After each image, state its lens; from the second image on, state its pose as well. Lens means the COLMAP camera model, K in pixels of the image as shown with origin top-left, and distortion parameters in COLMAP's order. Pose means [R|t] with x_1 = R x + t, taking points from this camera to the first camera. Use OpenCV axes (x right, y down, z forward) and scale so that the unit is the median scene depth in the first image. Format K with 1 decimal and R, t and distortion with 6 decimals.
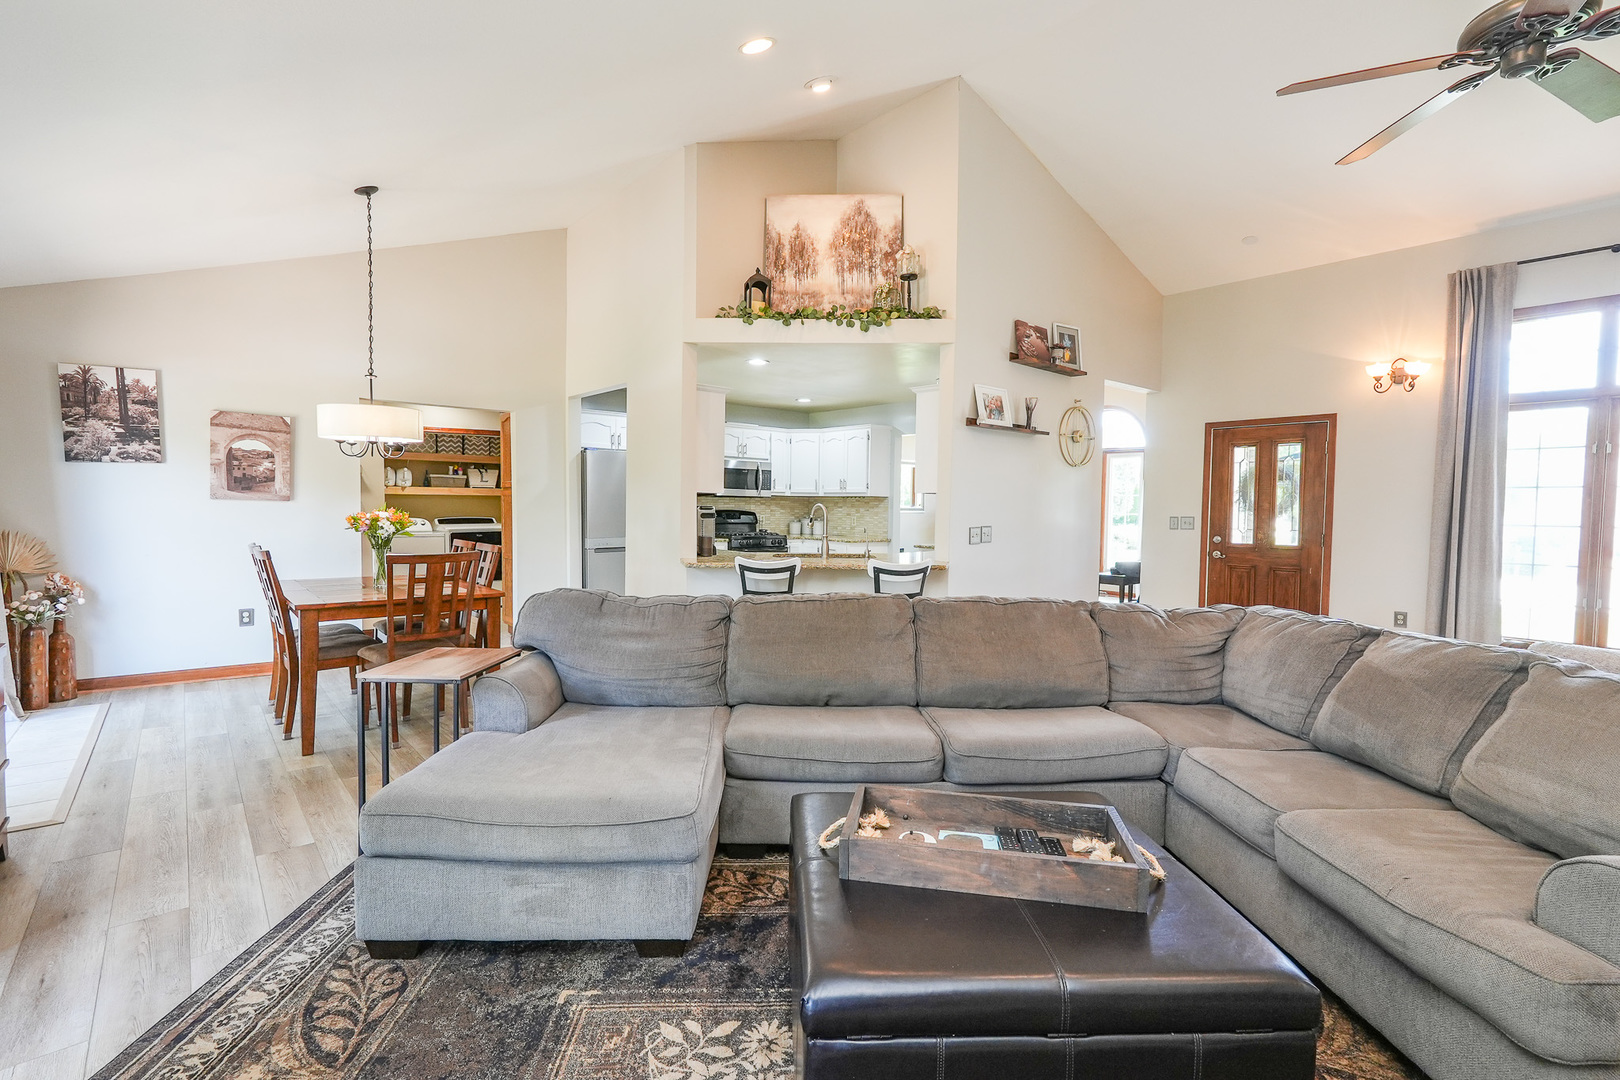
lens RADIAL K [[737.4, 0, 814.9], [0, 737.4, 541.8], [0, 0, 1]] dist [-0.022113, 0.006231]
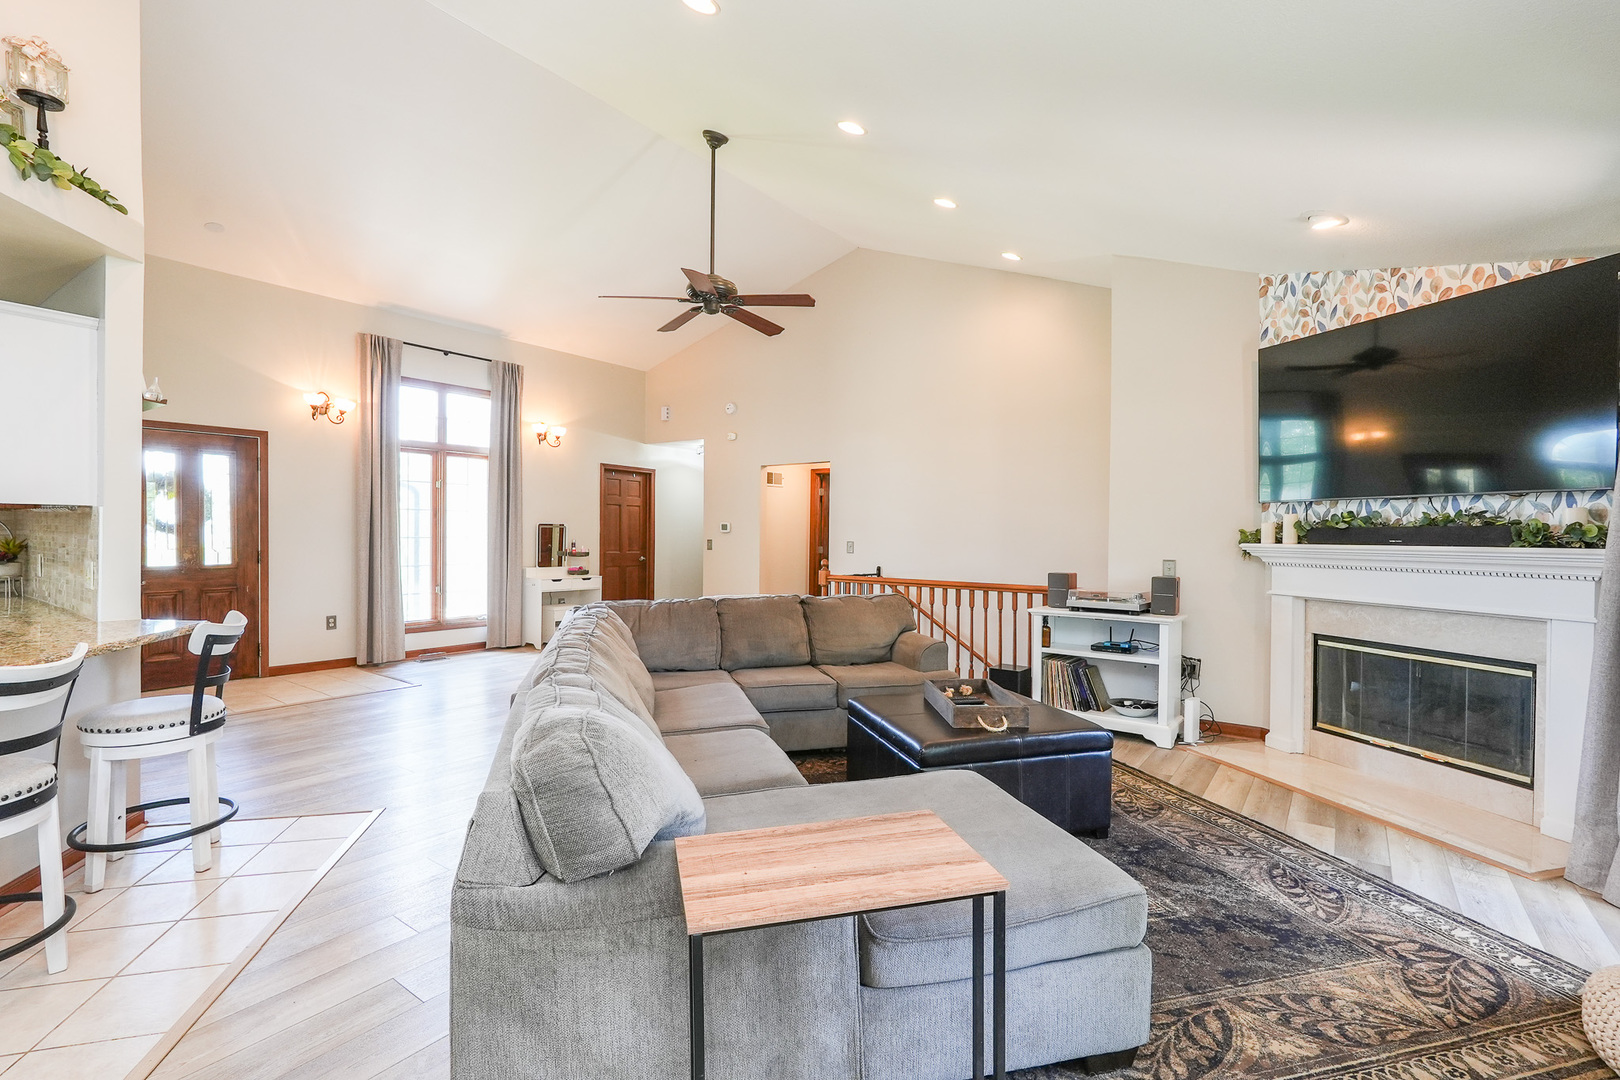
lens RADIAL K [[737.4, 0, 793.1], [0, 737.4, 545.7], [0, 0, 1]] dist [-0.022113, 0.006231]
pose [[-0.202657, -0.032519, 0.978710, -0.516383], [0.032127, 0.998690, 0.039836, -0.040070], [-0.978723, 0.039516, -0.201347, 0.586157]]
